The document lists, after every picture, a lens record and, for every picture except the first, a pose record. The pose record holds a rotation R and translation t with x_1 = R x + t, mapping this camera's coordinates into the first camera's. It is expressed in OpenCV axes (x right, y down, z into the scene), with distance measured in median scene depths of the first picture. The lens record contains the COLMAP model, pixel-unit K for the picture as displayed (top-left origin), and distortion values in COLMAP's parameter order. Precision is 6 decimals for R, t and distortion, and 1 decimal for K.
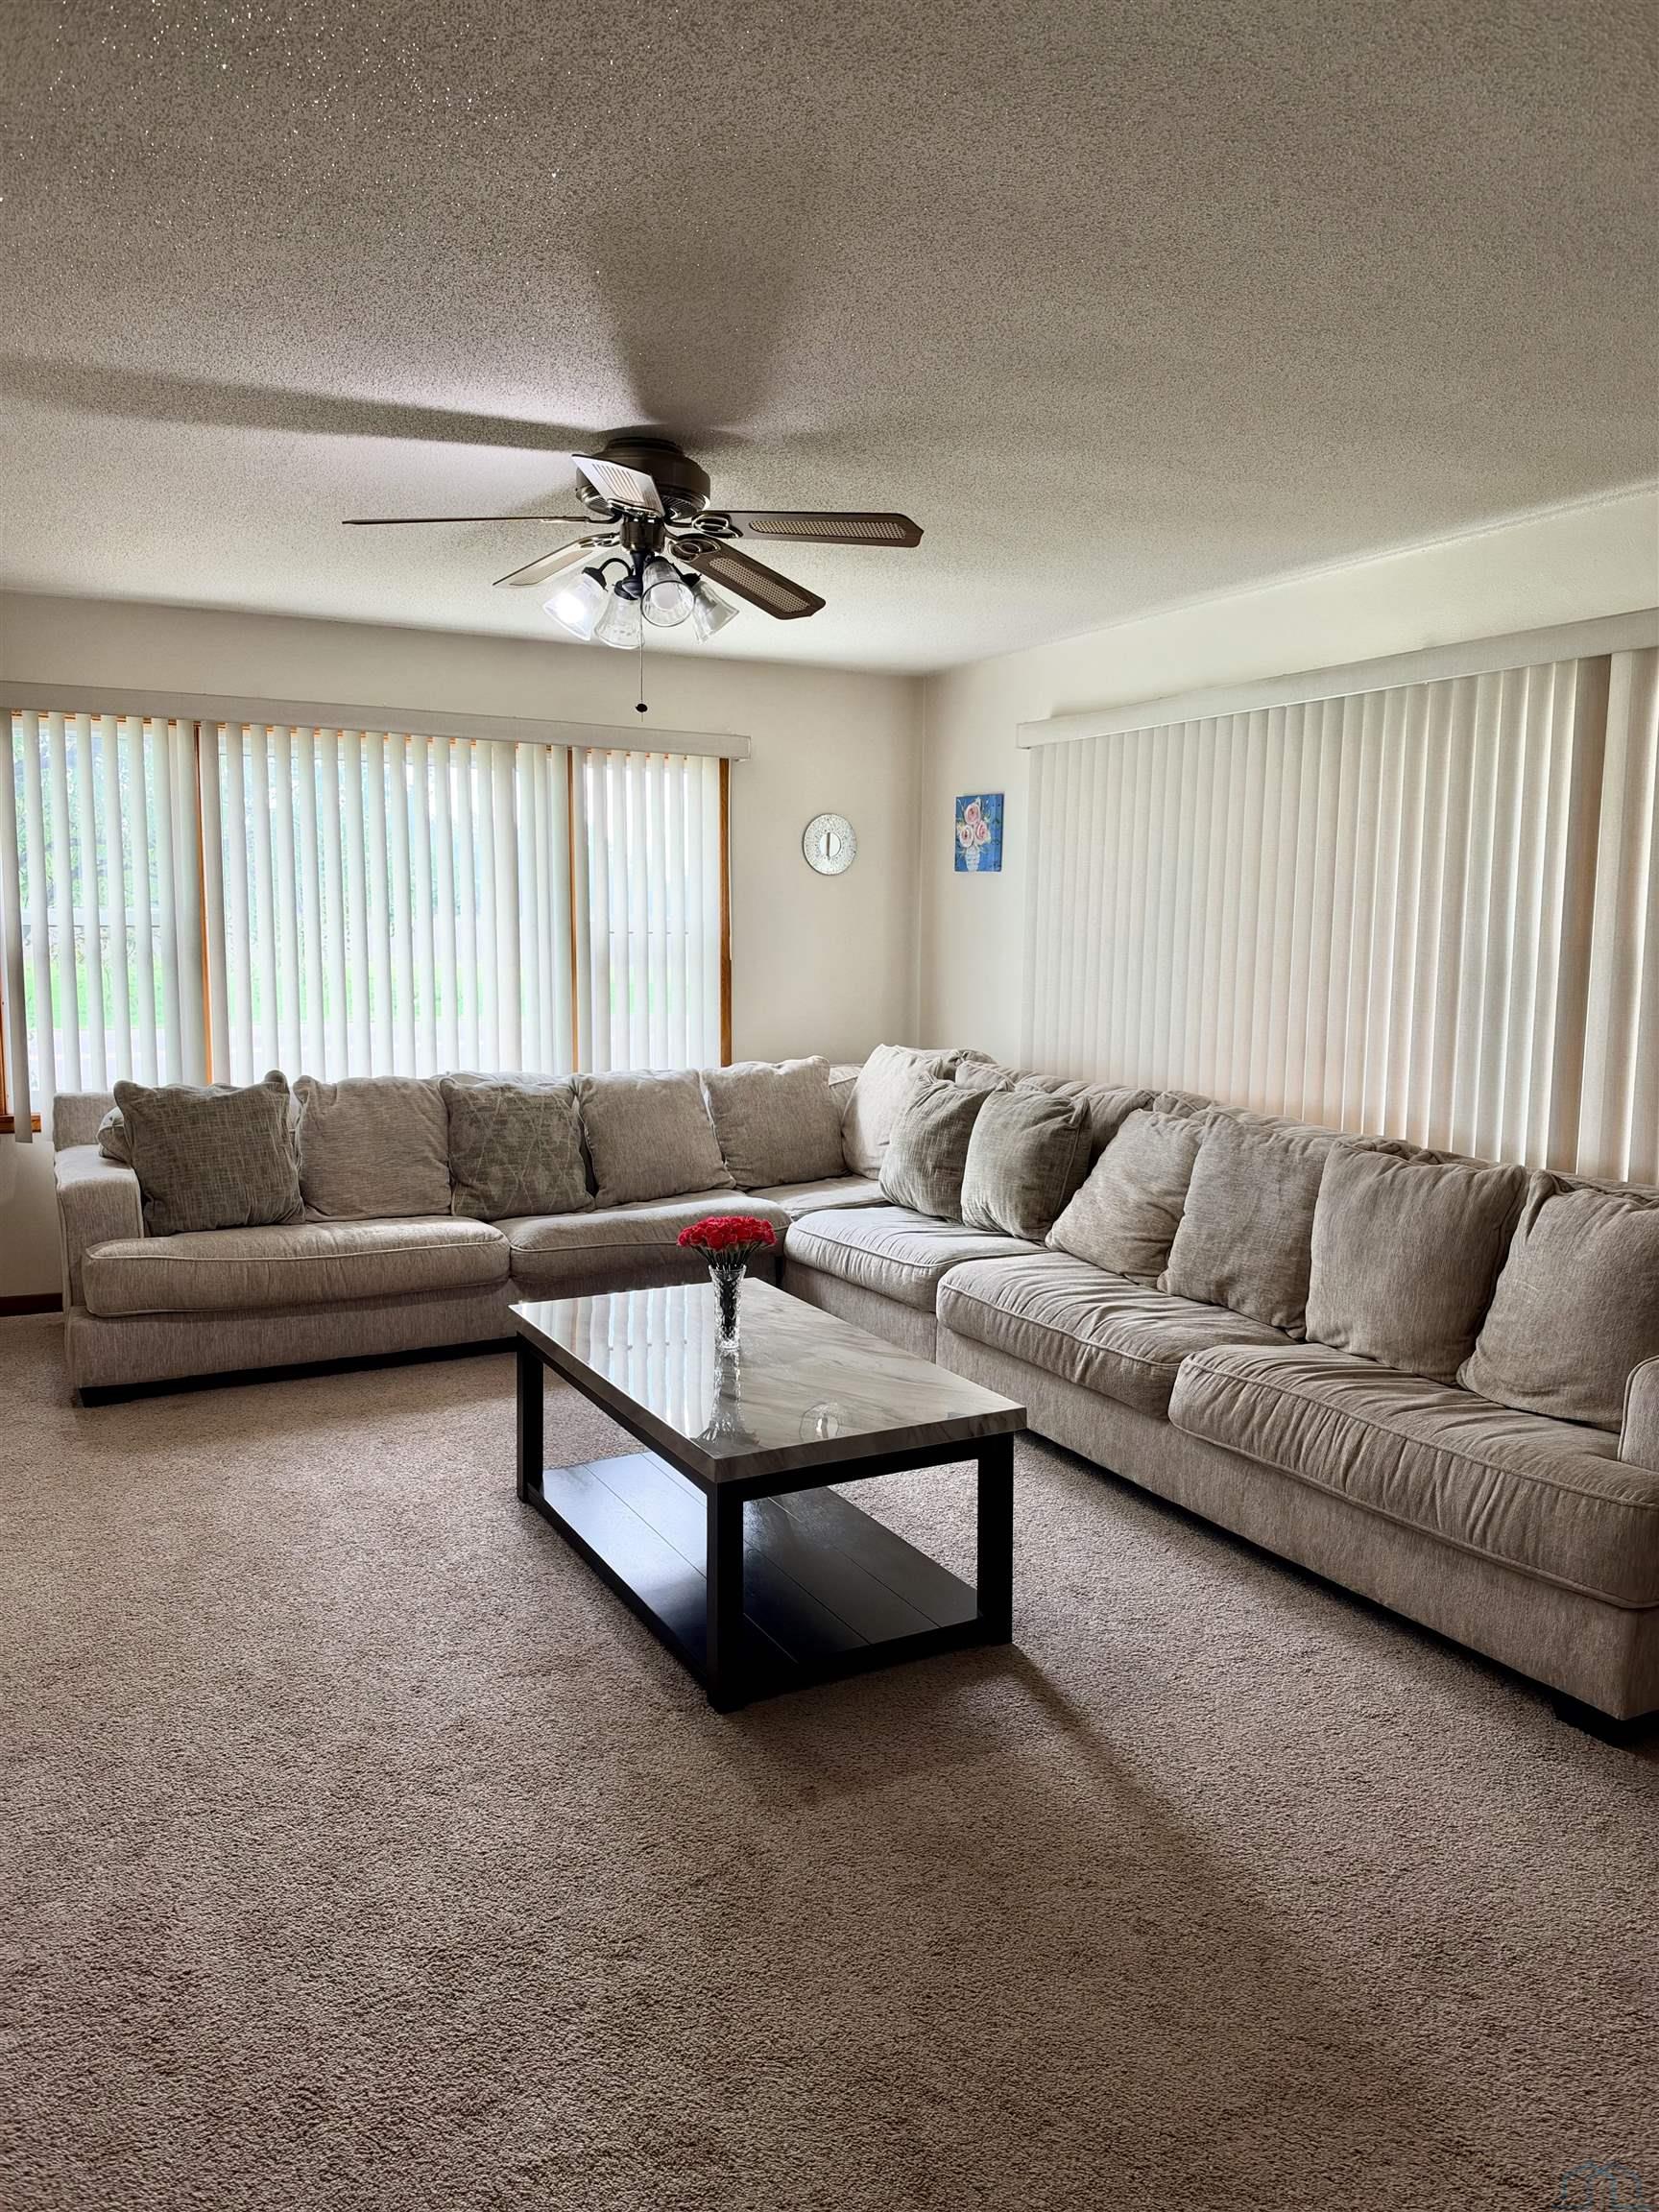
lens RADIAL K [[1549.1, 0, 829.5], [0, 1549.1, 1106.0], [0, 0, 1]] dist [0.001597, -0.000682]
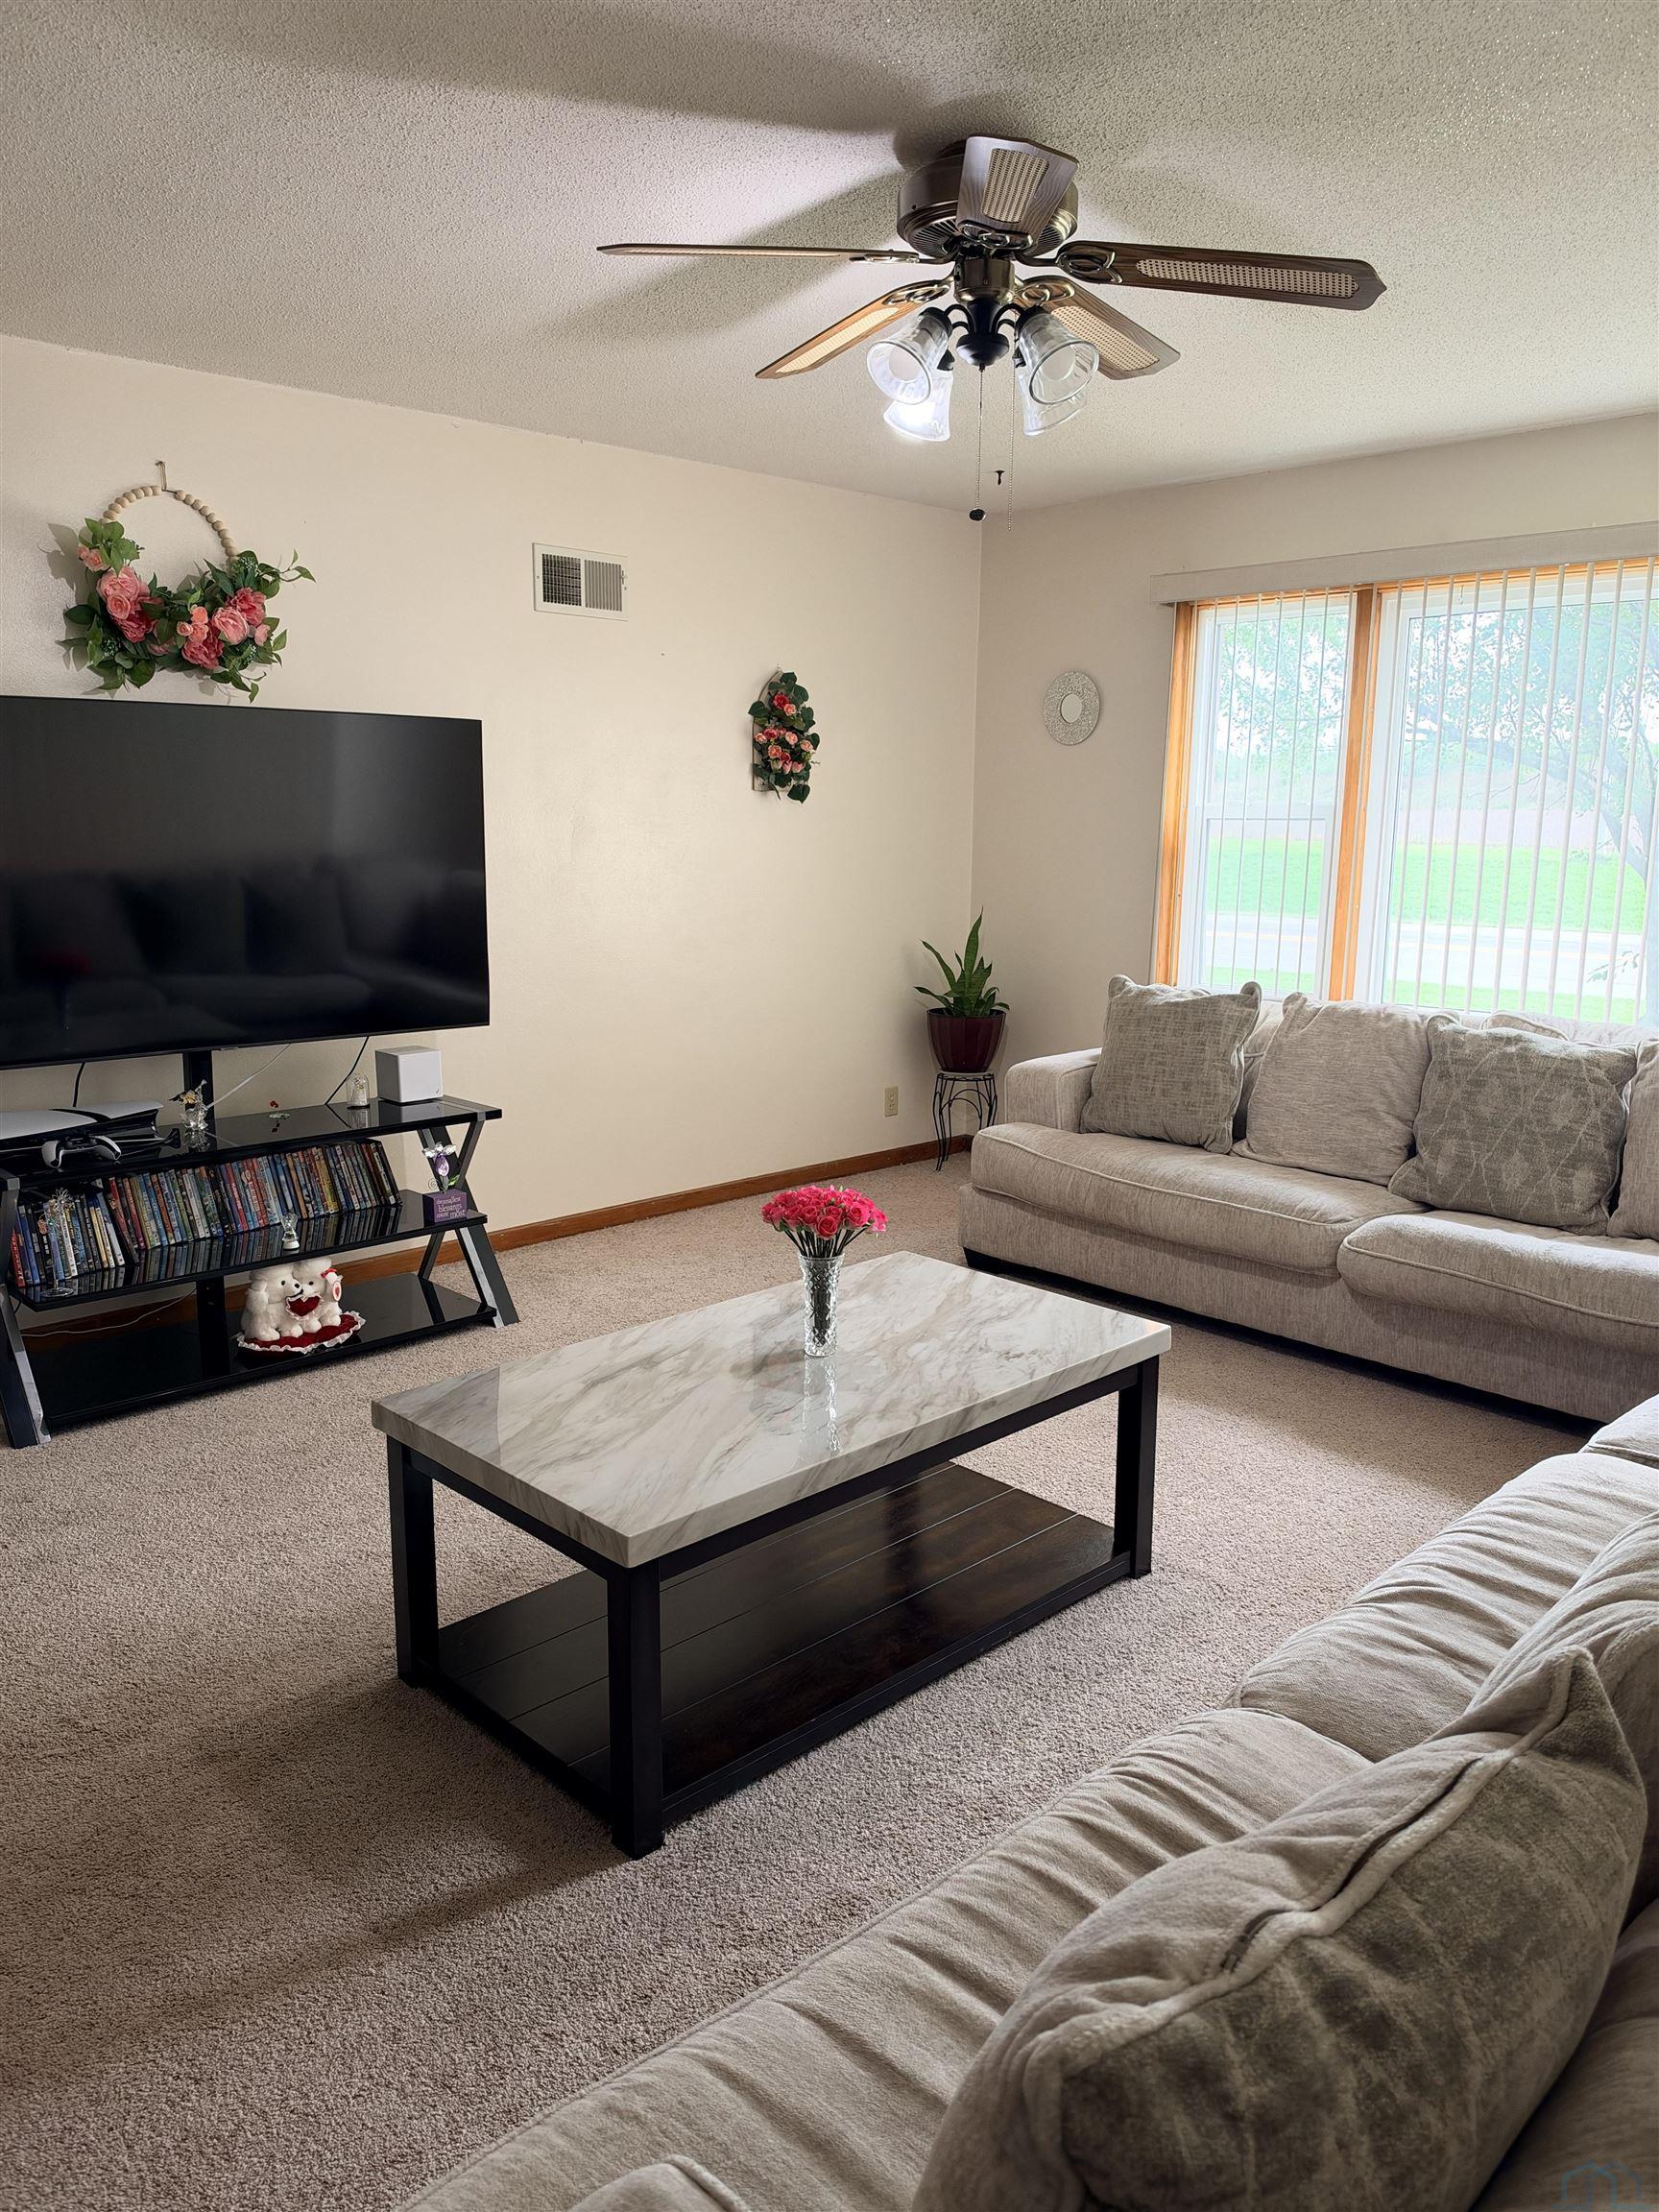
lens RADIAL K [[1593.2, 0, 829.5], [0, 1593.2, 1106.0], [0, 0, 1]] dist [0.004785, -0.031344]
pose [[0.282240, 0.172721, -0.943667, 0.447212], [-0.116749, 0.982532, 0.144916, -0.056175], [0.952213, 0.069271, 0.297475, 0.506533]]
